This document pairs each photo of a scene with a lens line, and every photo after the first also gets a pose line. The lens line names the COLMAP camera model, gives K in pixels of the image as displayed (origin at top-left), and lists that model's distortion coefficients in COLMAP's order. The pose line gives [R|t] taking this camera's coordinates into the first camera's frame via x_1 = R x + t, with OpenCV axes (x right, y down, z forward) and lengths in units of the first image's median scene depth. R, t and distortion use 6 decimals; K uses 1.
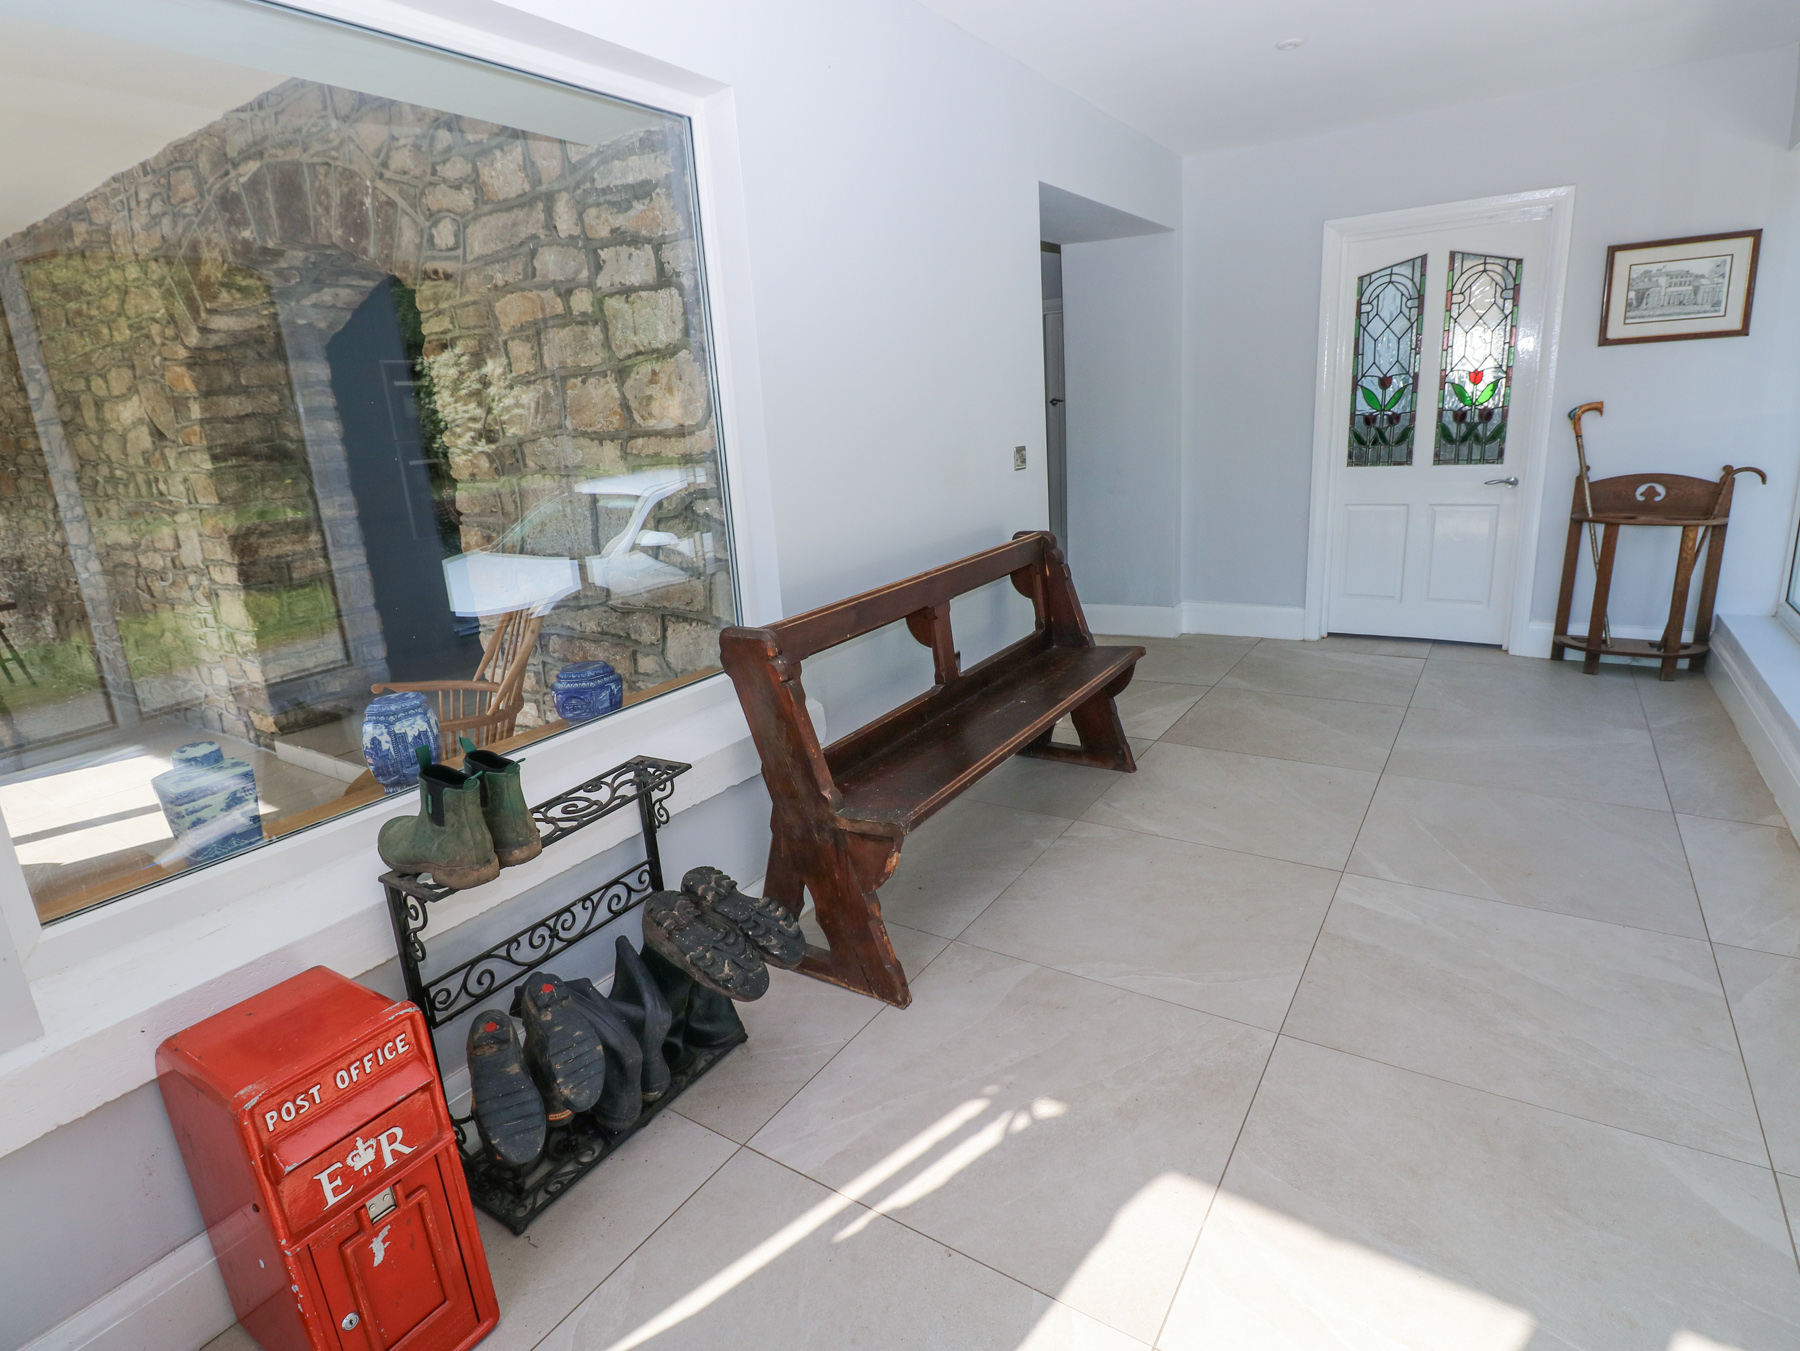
lens RADIAL K [[969.7, 0, 903.7], [0, 969.7, 689.4], [0, 0, 1]] dist [0.000673, -0.011341]
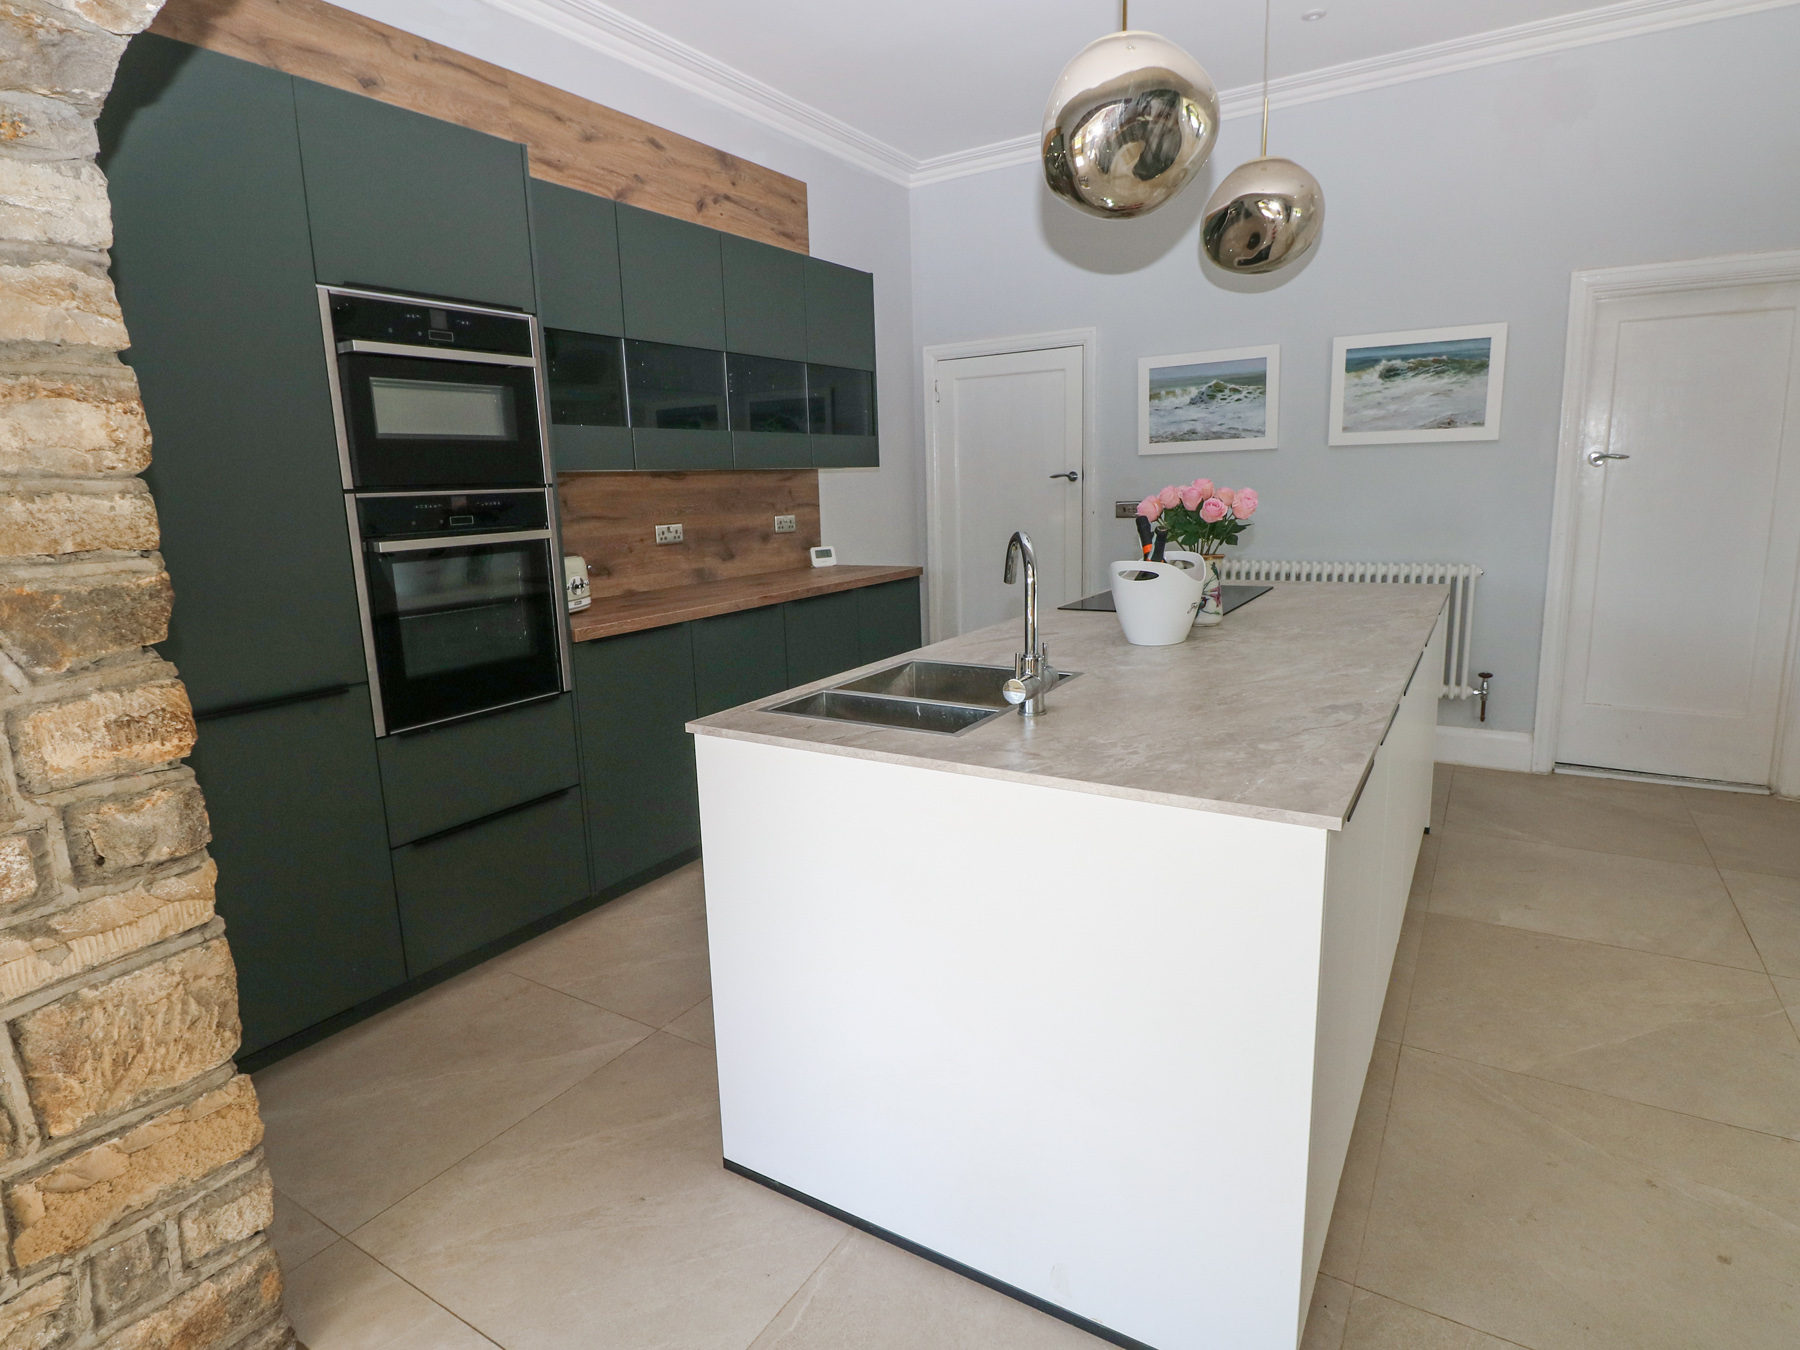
lens RADIAL K [[969.7, 0, 898.5], [0, 969.7, 664.4], [0, 0, 1]] dist [0.000673, -0.011341]
pose [[0.998511, 0.016033, 0.052151, -0.382251], [-0.011193, 0.995714, -0.091811, -0.182685], [-0.053399, 0.091091, 0.994410, 0.722376]]
